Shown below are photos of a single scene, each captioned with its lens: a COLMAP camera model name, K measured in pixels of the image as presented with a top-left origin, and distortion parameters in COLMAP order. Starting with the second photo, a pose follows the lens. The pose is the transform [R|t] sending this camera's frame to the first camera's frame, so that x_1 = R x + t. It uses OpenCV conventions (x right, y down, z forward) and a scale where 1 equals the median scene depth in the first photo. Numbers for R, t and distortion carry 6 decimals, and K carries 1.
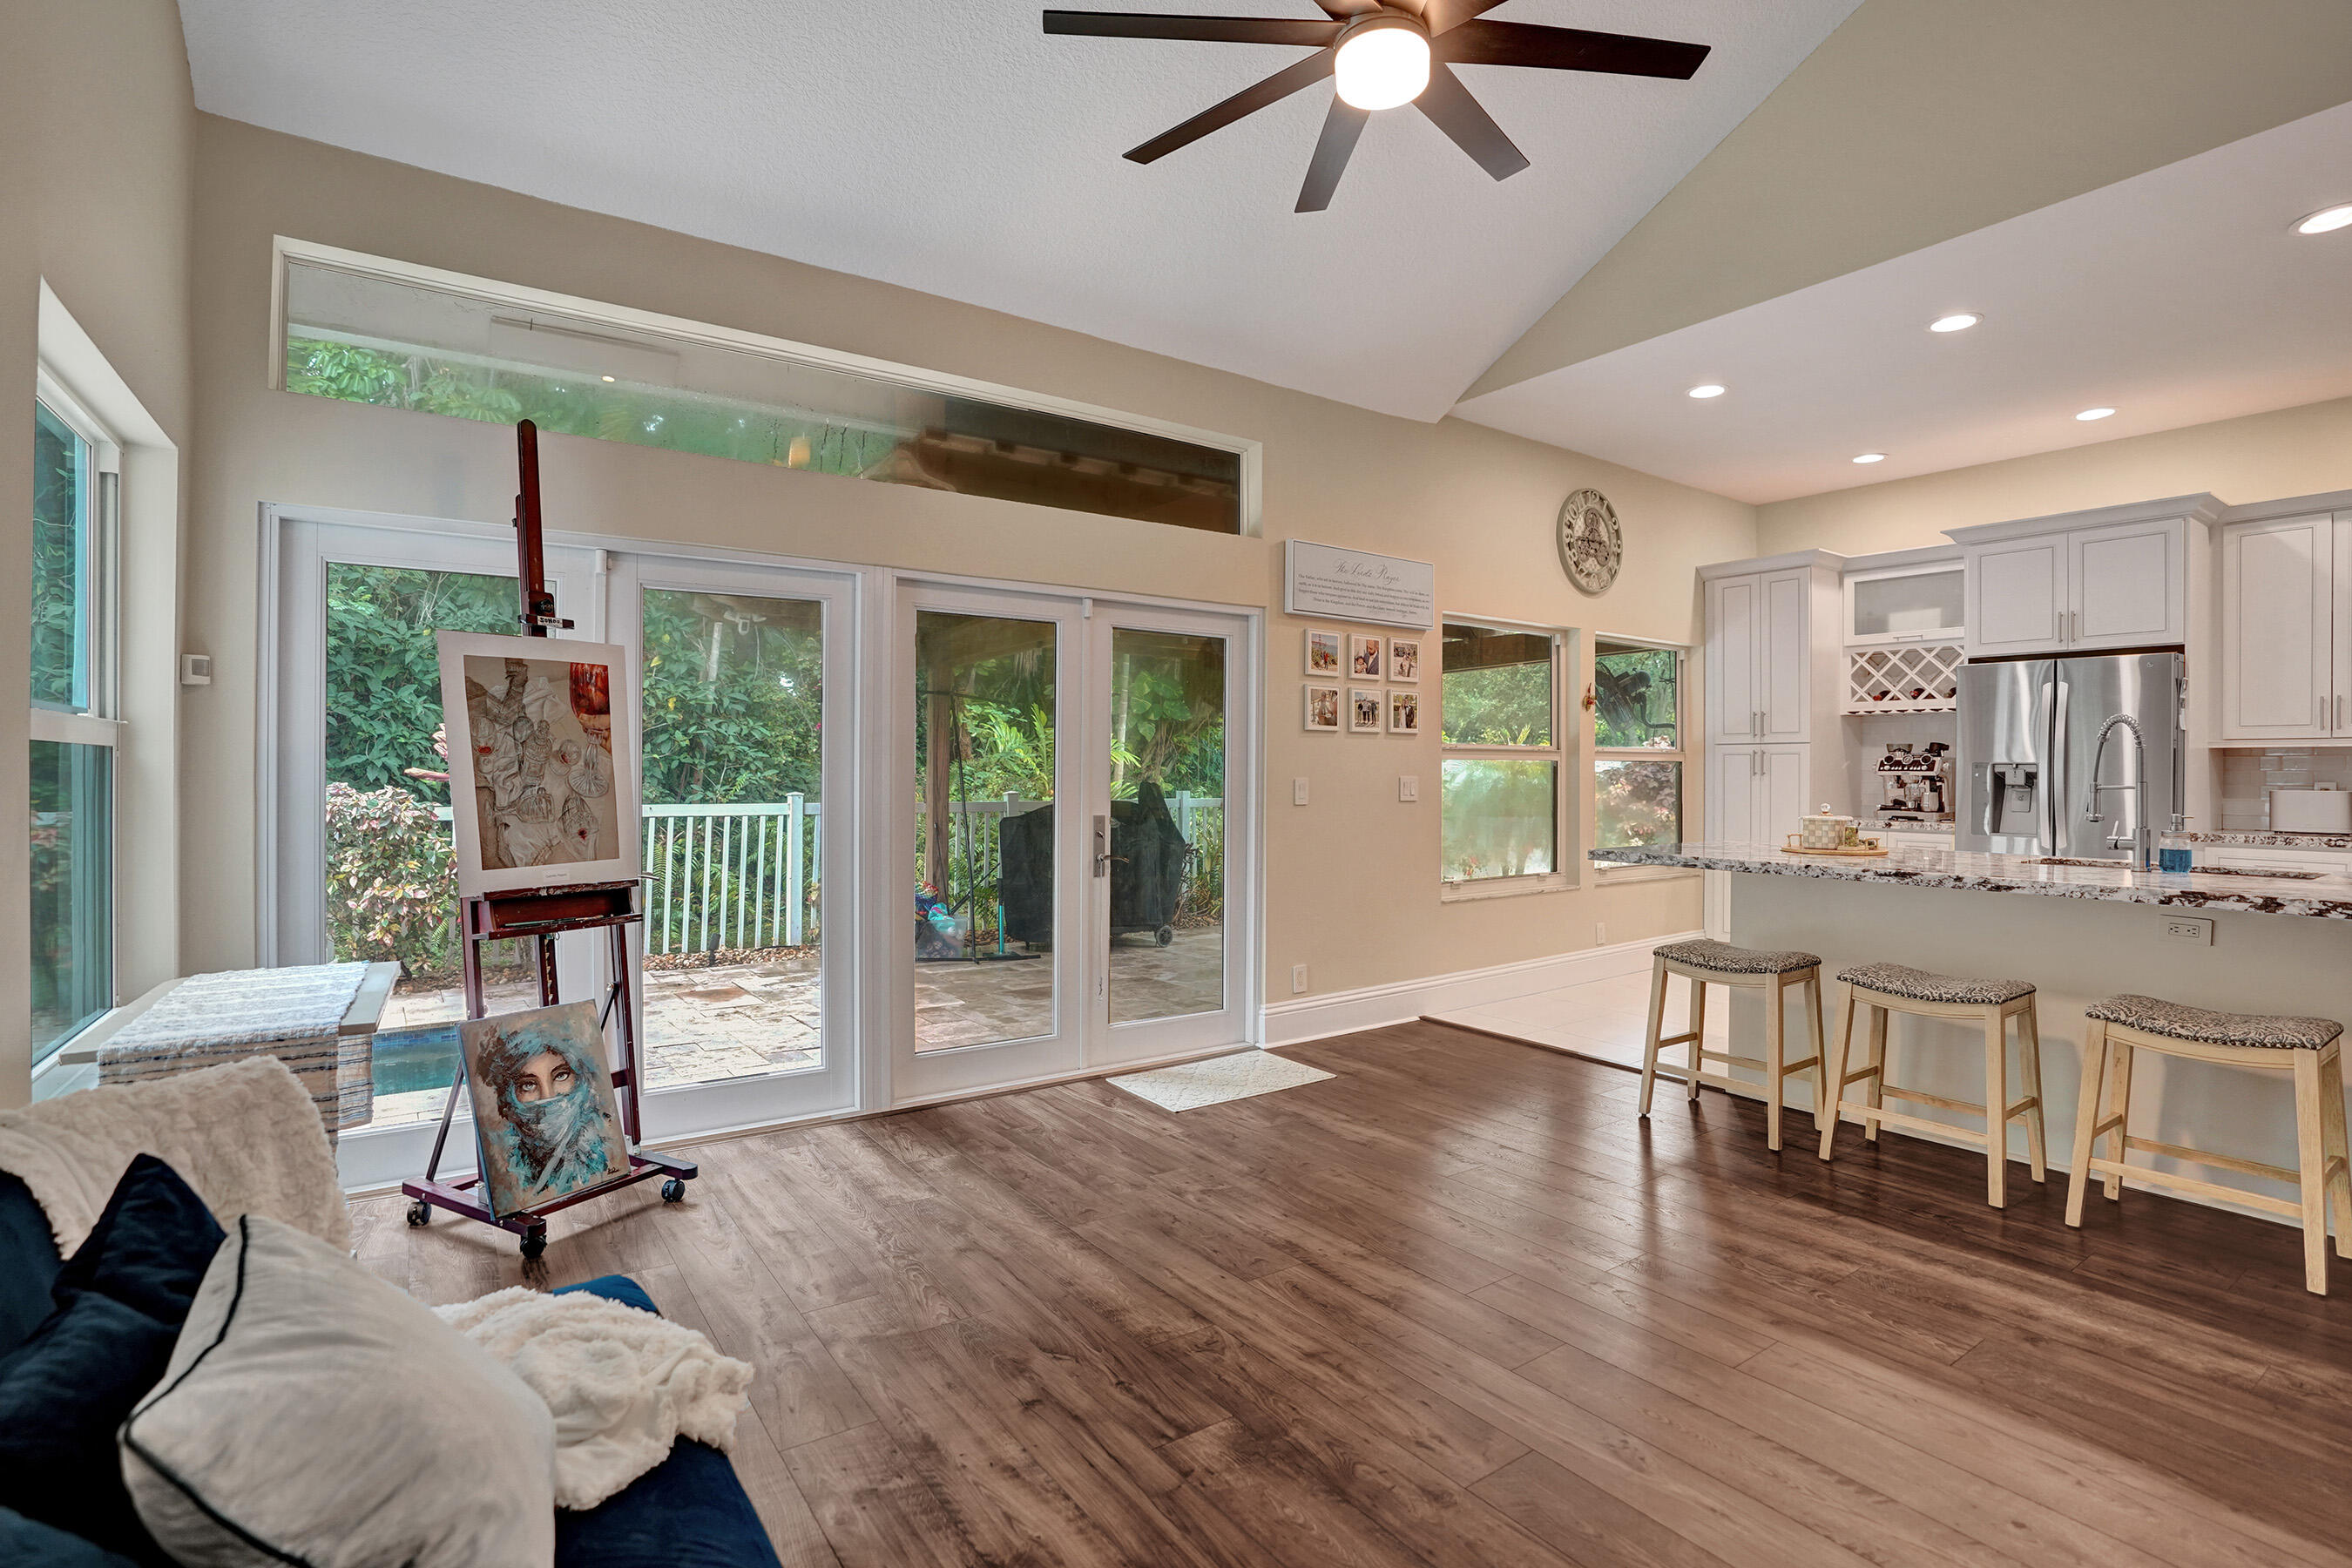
lens RADIAL K [[1100.7, 0, 1178.7], [0, 1100.7, 769.1], [0, 0, 1]] dist [-0.061291, 0.022740]
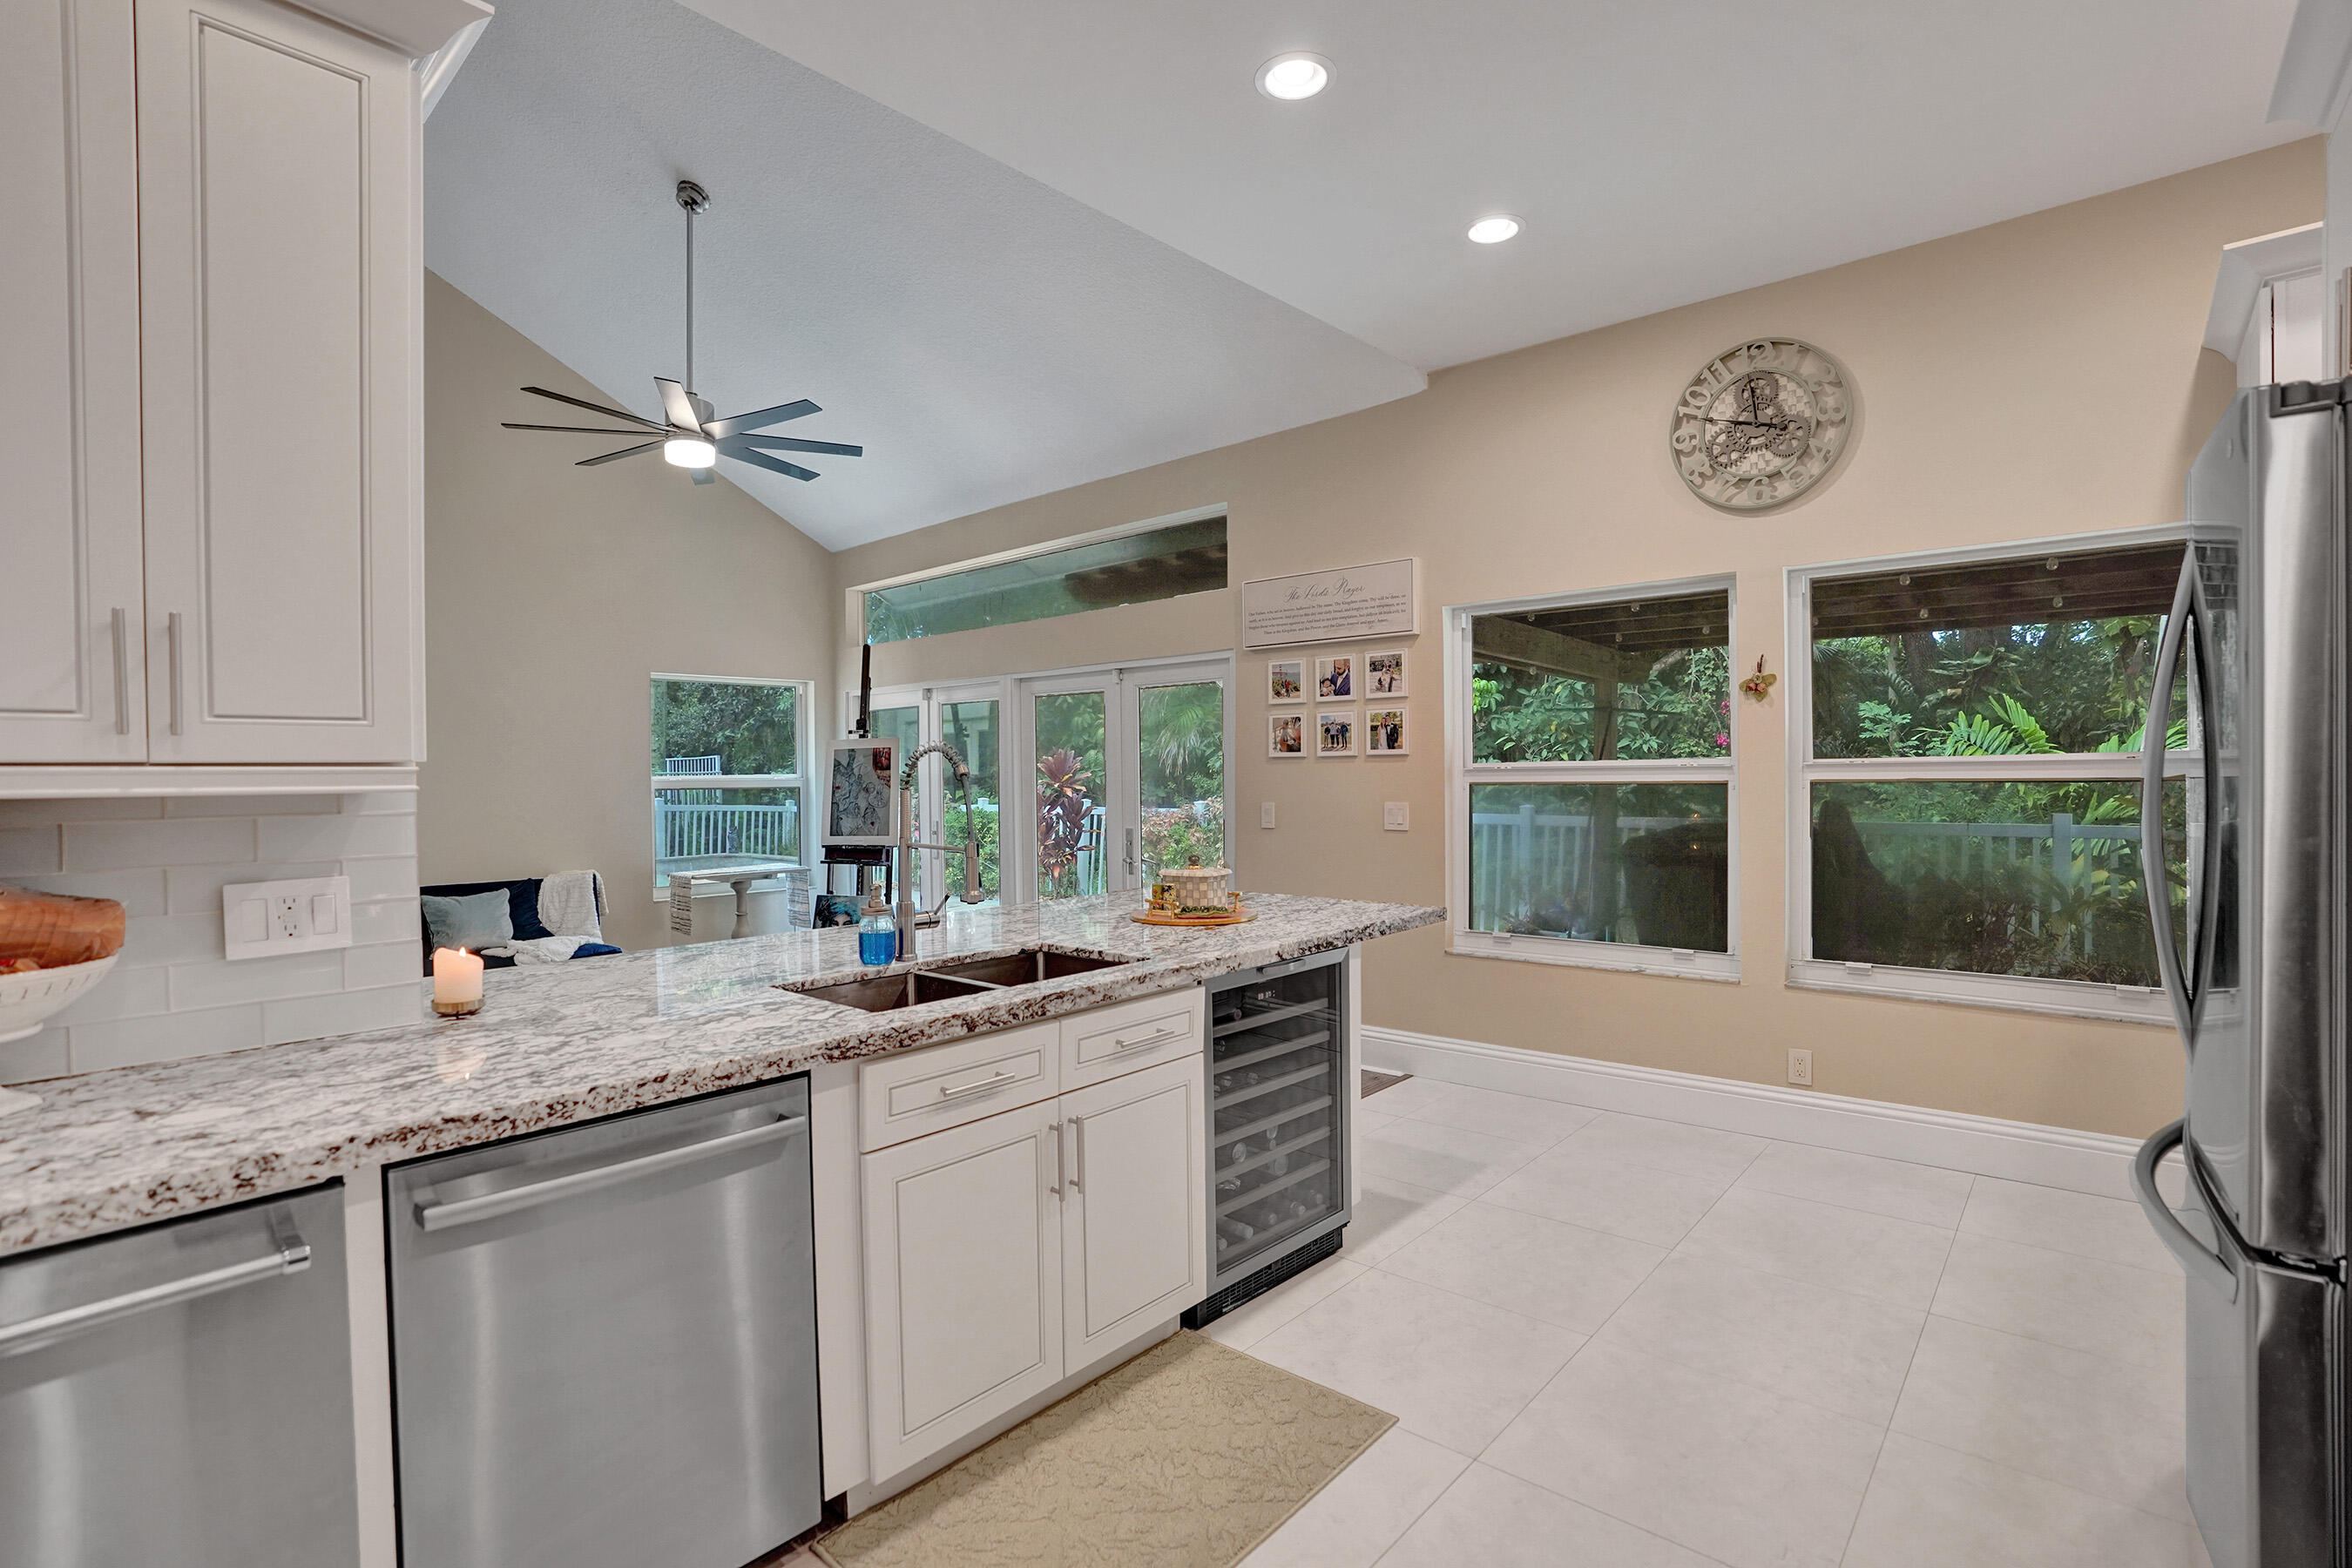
lens RADIAL K [[1100.7, 0, 1172.0], [0, 1100.7, 787.3], [0, 0, 1]] dist [-0.061291, 0.022740]
pose [[0.222245, 0.004229, -0.974982, 0.932135], [0.011430, 0.999911, 0.006943, -0.012816], [0.974924, -0.012687, 0.222177, 0.559791]]
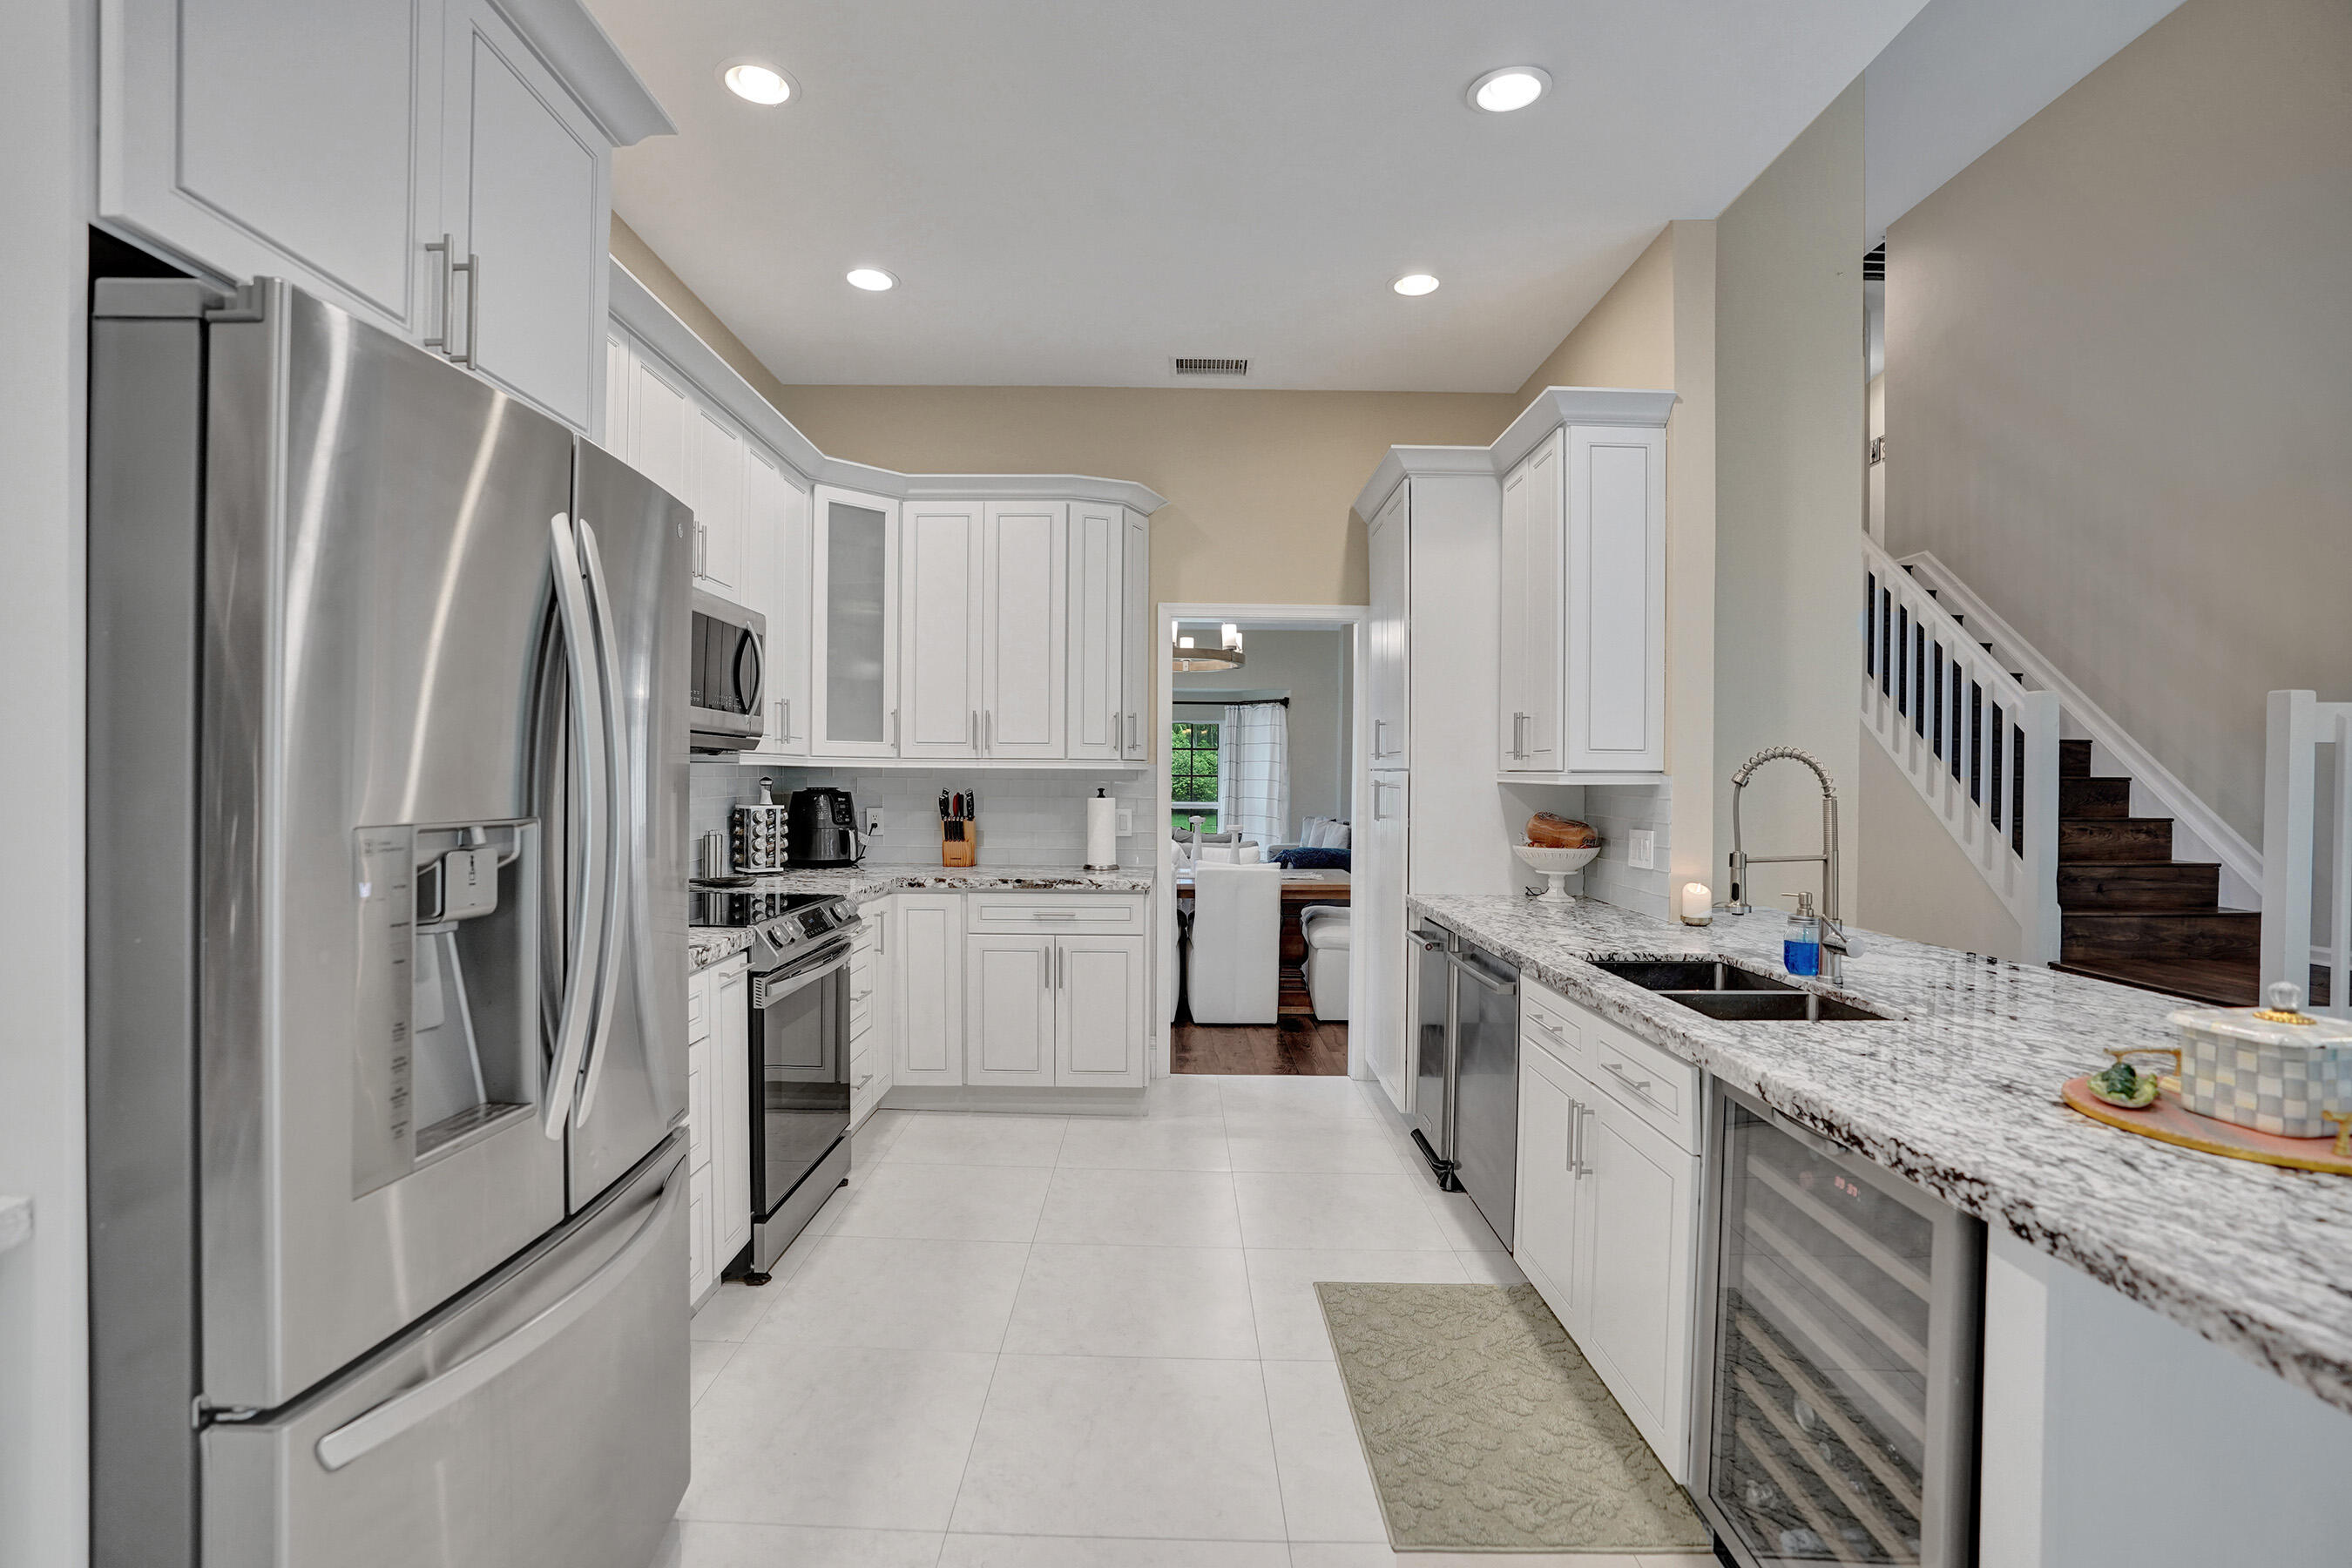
lens RADIAL K [[1100.7, 0, 1177.3], [0, 1100.7, 784.4], [0, 0, 1]] dist [-0.061291, 0.022740]
pose [[-0.817753, -0.019777, 0.575229, 0.473455], [-0.014145, 0.999798, 0.014265, -0.017420], [-0.575395, 0.003529, -0.817868, 0.997160]]
